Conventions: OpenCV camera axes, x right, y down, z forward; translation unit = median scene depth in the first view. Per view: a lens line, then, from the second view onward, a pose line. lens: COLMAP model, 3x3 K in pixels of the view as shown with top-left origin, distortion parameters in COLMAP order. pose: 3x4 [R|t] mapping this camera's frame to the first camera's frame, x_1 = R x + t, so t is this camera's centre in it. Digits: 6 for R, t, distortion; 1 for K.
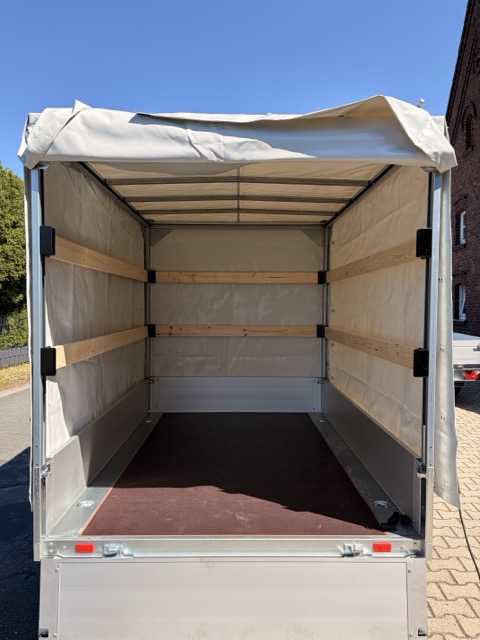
lens RADIAL K [[481.6, 0, 242.5], [0, 481.6, 320.1], [0, 0, 1]] dist [0.053716, -0.054455]
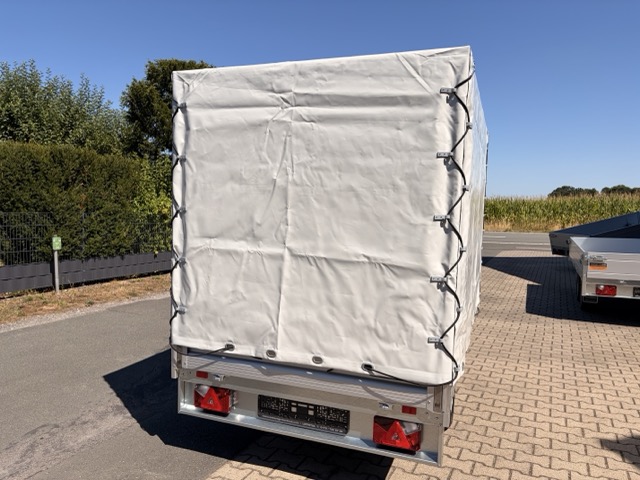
lens RADIAL K [[481.6, 0, 323.0], [0, 481.6, 244.0], [0, 0, 1]] dist [0.053716, -0.054455]
pose [[0.934322, 0.050297, -0.352864, 0.381608], [-0.035941, 0.998242, 0.047123, 0.001994], [0.354613, -0.031346, 0.934487, -0.151430]]
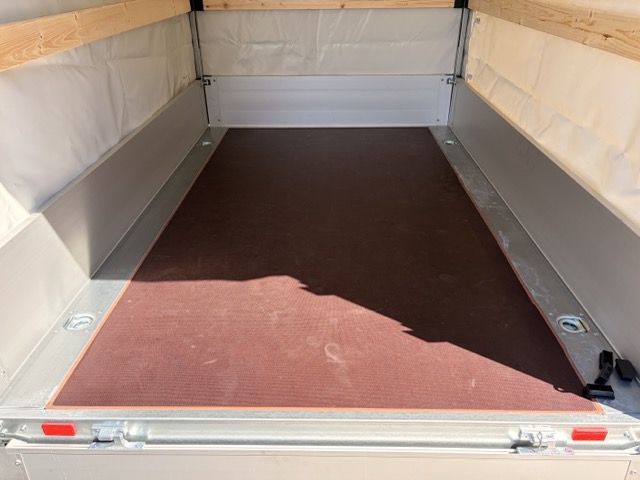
lens RADIAL K [[481.6, 0, 317.8], [0, 481.6, 247.6], [0, 0, 1]] dist [0.053716, -0.054455]
pose [[0.999241, 0.004838, -0.038653, -0.000555], [0.014053, 0.880670, 0.473521, 0.011763], [0.036331, -0.473705, 0.879934, 0.460733]]
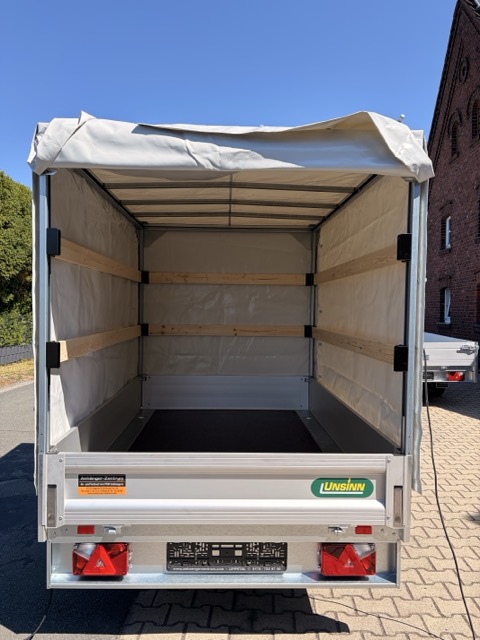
lens RADIAL K [[481.6, 0, 237.1], [0, 481.6, 320.9], [0, 0, 1]] dist [0.053716, -0.054455]
pose [[0.999882, 0.007467, 0.013402, -0.007973], [-0.007421, 0.999966, -0.003465, 0.008603], [-0.013427, 0.003365, 0.999904, -0.055023]]
